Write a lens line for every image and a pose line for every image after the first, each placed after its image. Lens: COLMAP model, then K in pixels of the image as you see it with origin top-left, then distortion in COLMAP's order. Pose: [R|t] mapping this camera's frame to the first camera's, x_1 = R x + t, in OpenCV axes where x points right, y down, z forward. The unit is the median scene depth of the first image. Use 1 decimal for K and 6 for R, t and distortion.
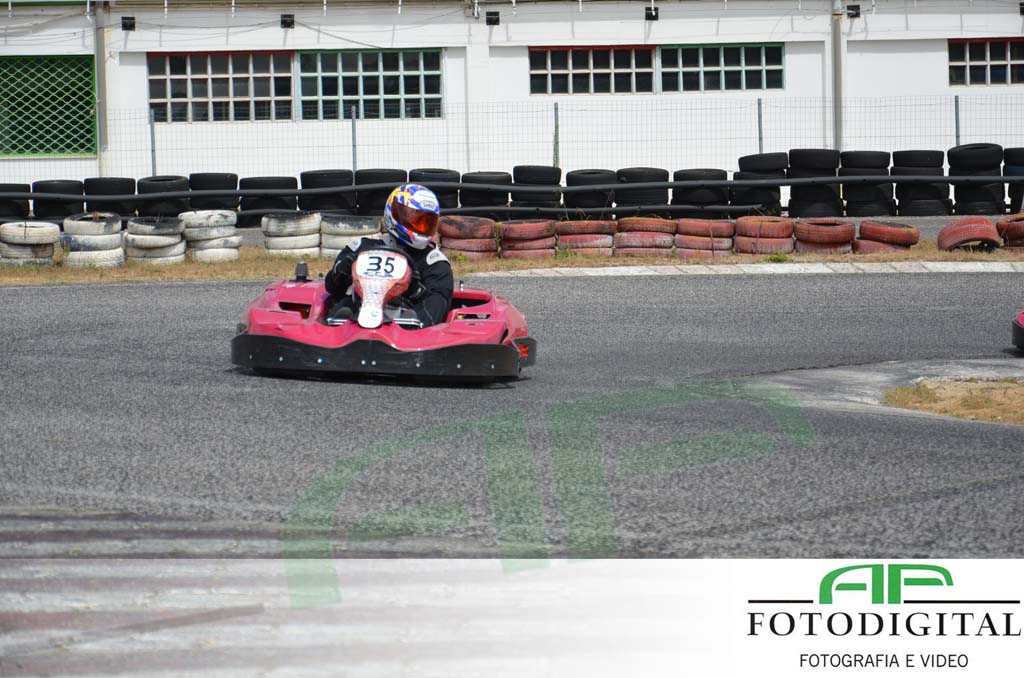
lens RADIAL K [[3548.5, 0, 512.0], [0, 3548.5, 339.0], [0, 0, 1]] dist [-0.003696, 3.404582]
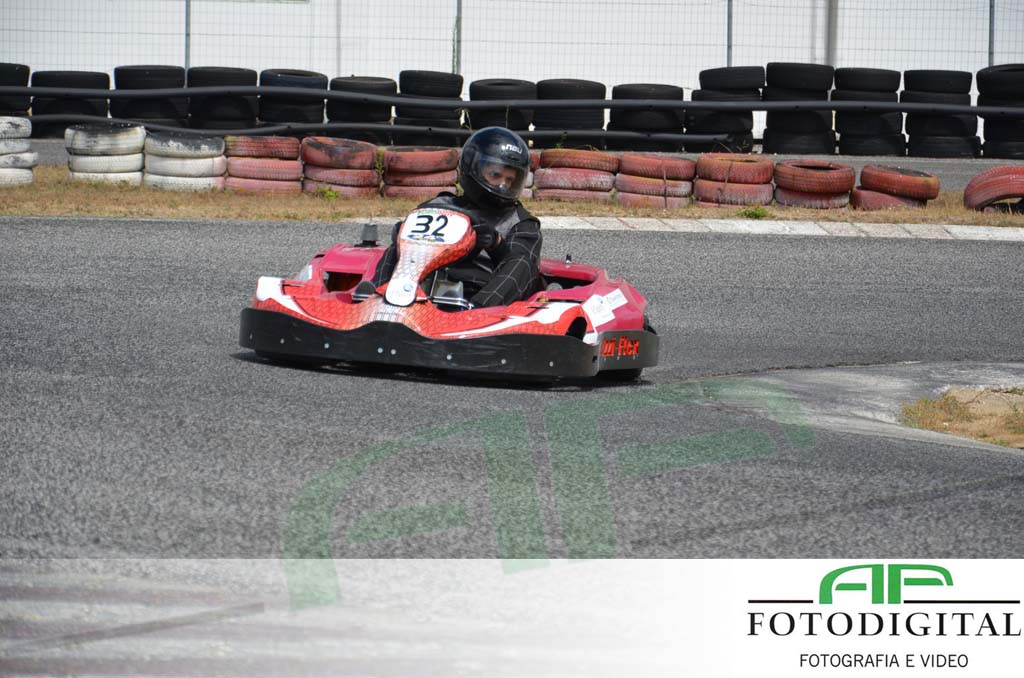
lens RADIAL K [[4734.1, 0, 529.1], [0, 4734.1, 340.8], [0, 0, 1]] dist [0.109808, 14.525157]
pose [[0.998714, 0.037452, 0.034176, -0.005490], [-0.037817, 0.999234, 0.010090, -0.003454], [-0.033772, -0.011370, 0.999365, -0.003242]]
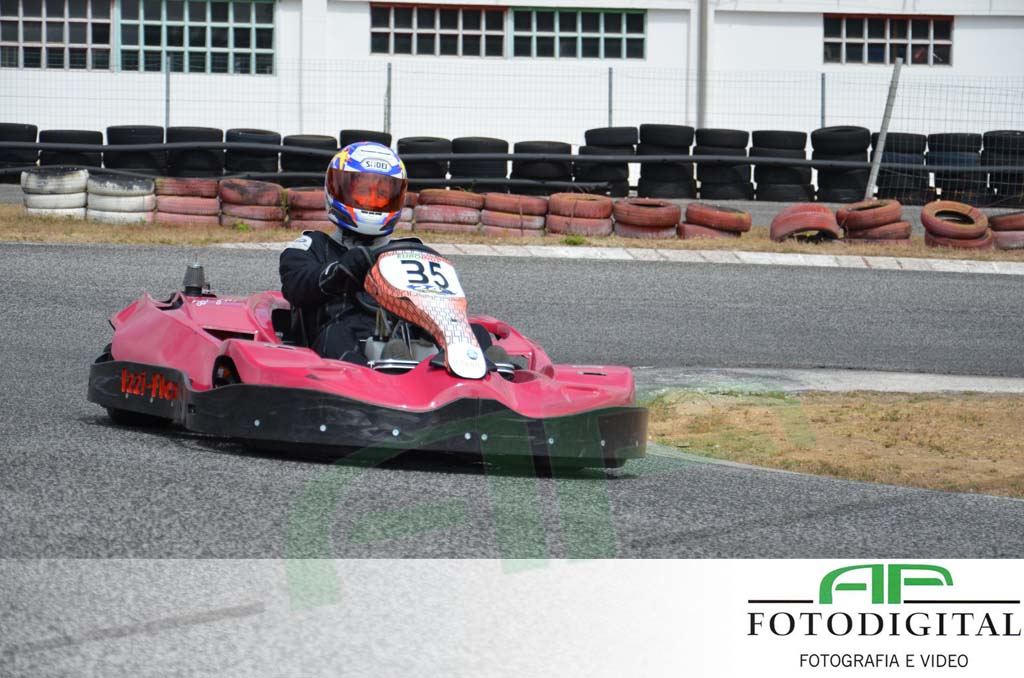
lens RADIAL K [[3531.0, 0, 512.0], [0, 3531.0, 339.0], [0, 0, 1]] dist [0.038116, 3.649923]
pose [[0.999092, 0.039612, 0.015666, 0.041001], [-0.039727, 0.999185, 0.007105, -0.003385], [-0.015372, -0.007721, 0.999852, 0.102679]]
